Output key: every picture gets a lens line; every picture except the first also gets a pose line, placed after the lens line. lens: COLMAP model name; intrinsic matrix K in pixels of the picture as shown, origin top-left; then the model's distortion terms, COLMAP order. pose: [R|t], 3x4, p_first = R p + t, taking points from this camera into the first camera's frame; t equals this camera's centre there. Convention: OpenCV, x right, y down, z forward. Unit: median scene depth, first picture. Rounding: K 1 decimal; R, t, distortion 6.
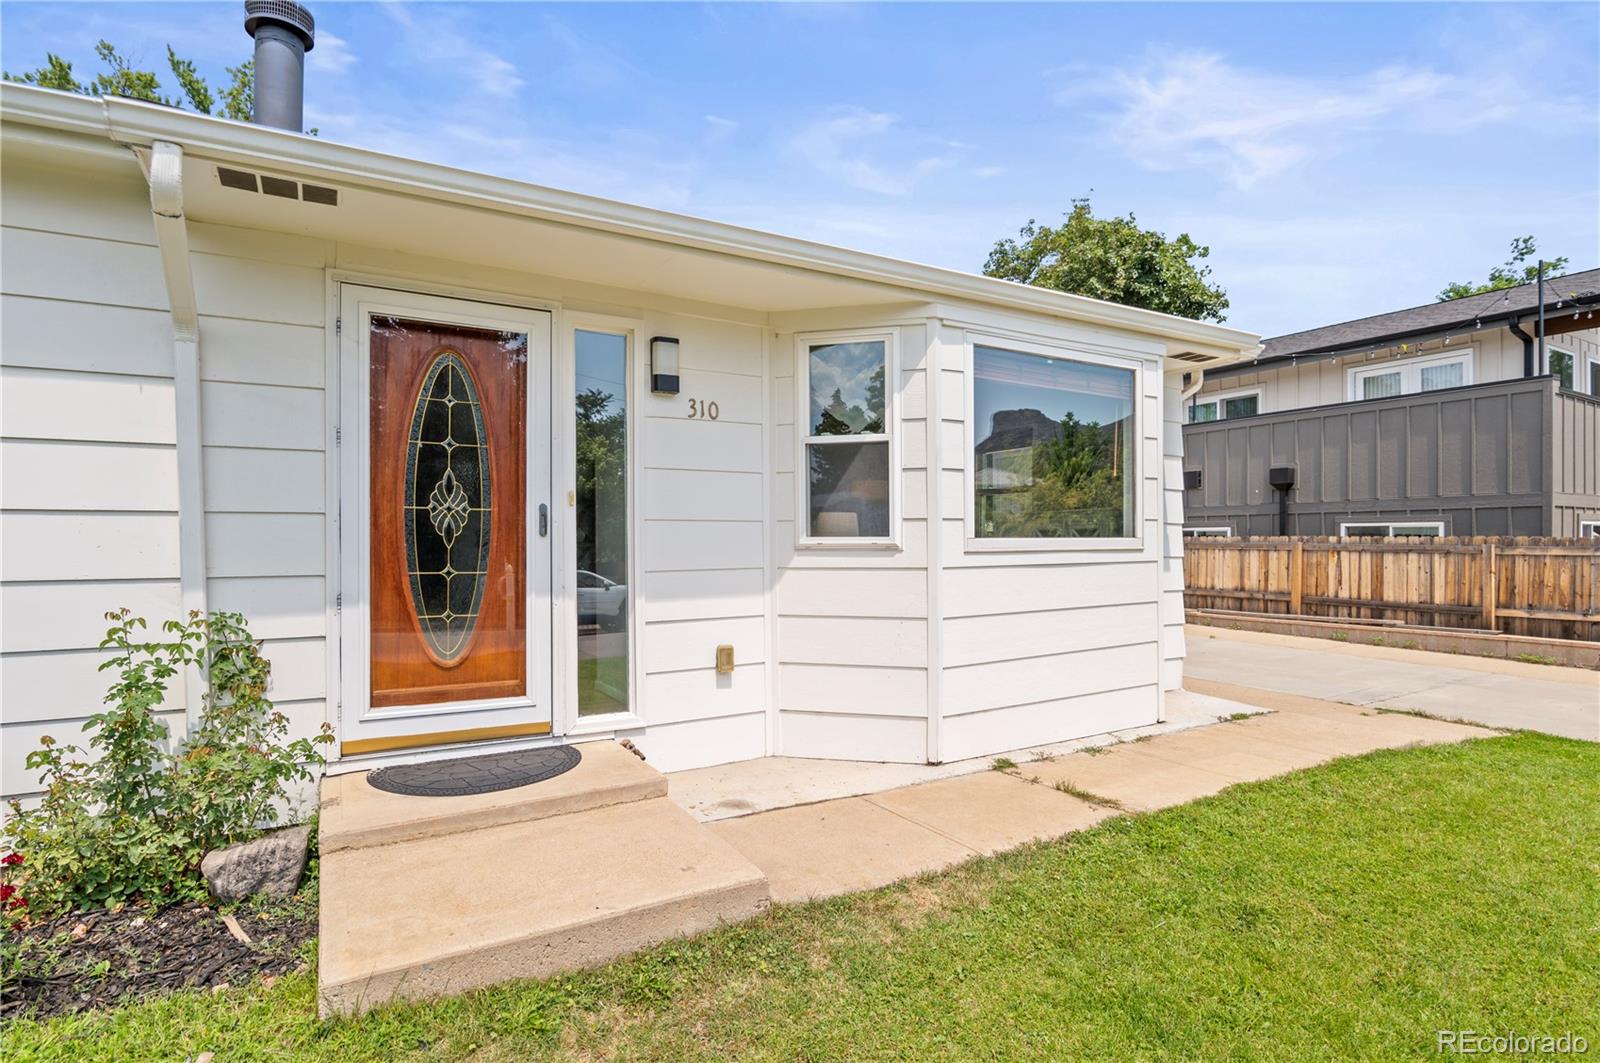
lens RADIAL K [[817.5, 0, 794.3], [0, 817.5, 543.6], [0, 0, 1]] dist [-0.014287, -0.000420]
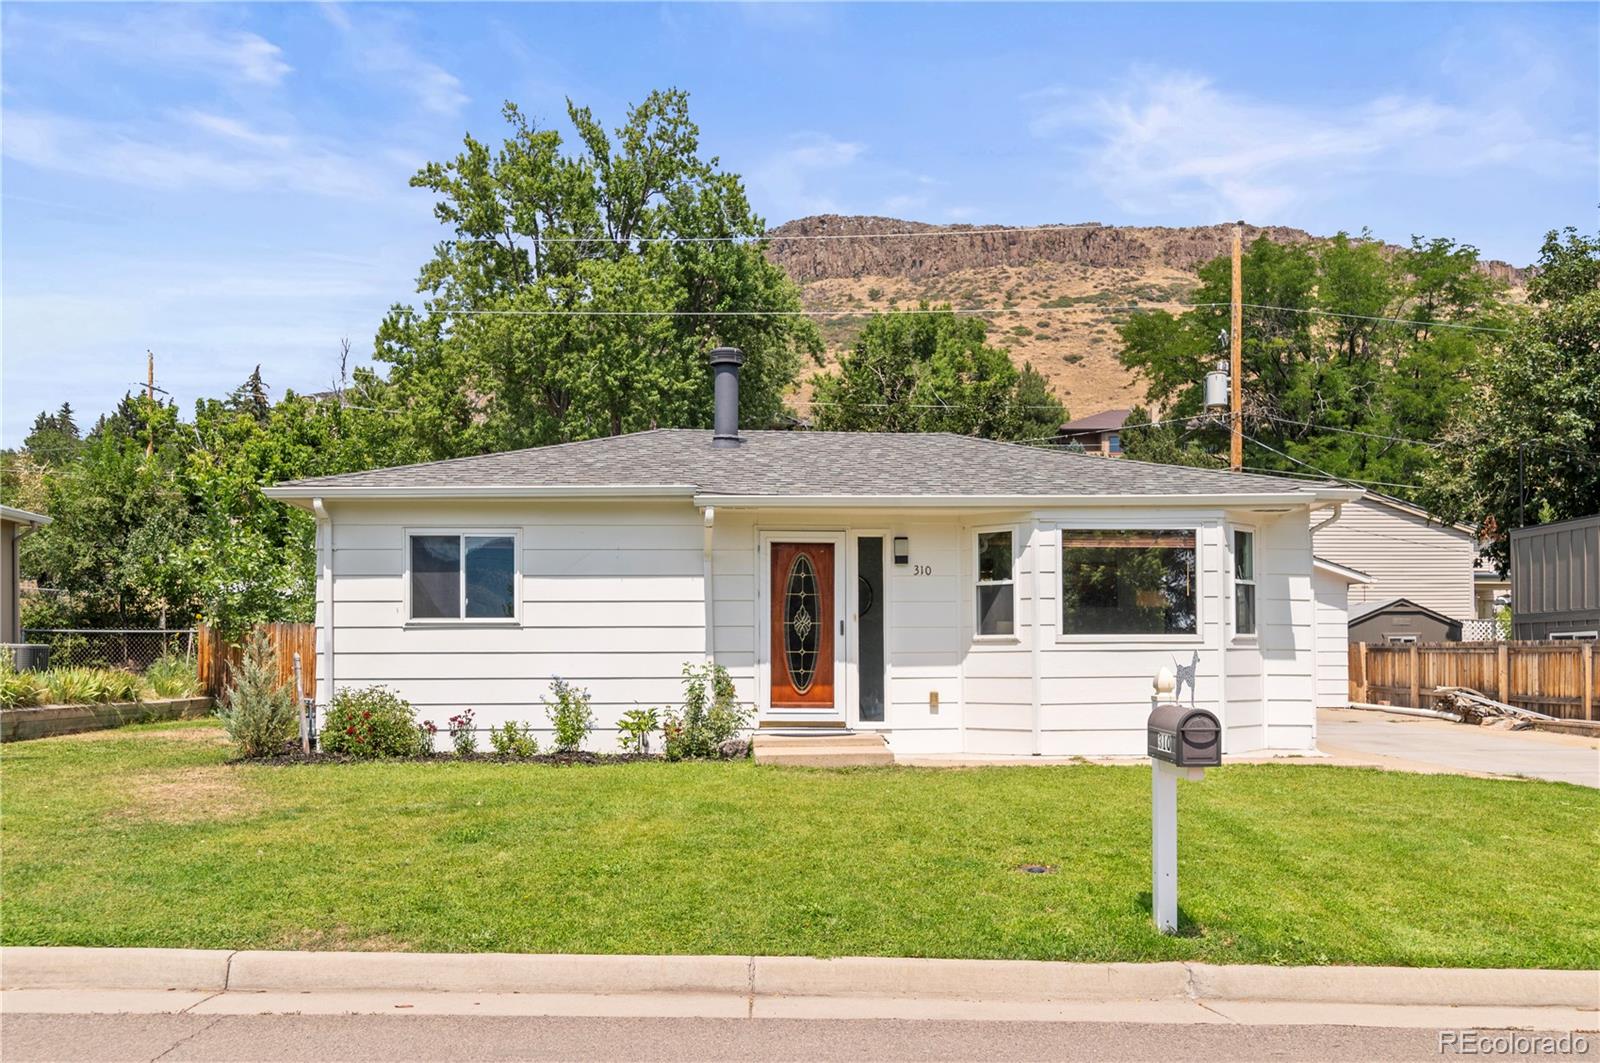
lens RADIAL K [[1498.2, 0, 800.0], [0, 1498.2, 531.5], [0, 0, 1]] dist [-0.001068, -0.001194]
pose [[0.893998, -0.040495, -0.446236, 1.285768], [-0.000574, 0.995803, -0.091517, 0.075322], [0.448070, 0.082072, 0.890223, -2.437069]]
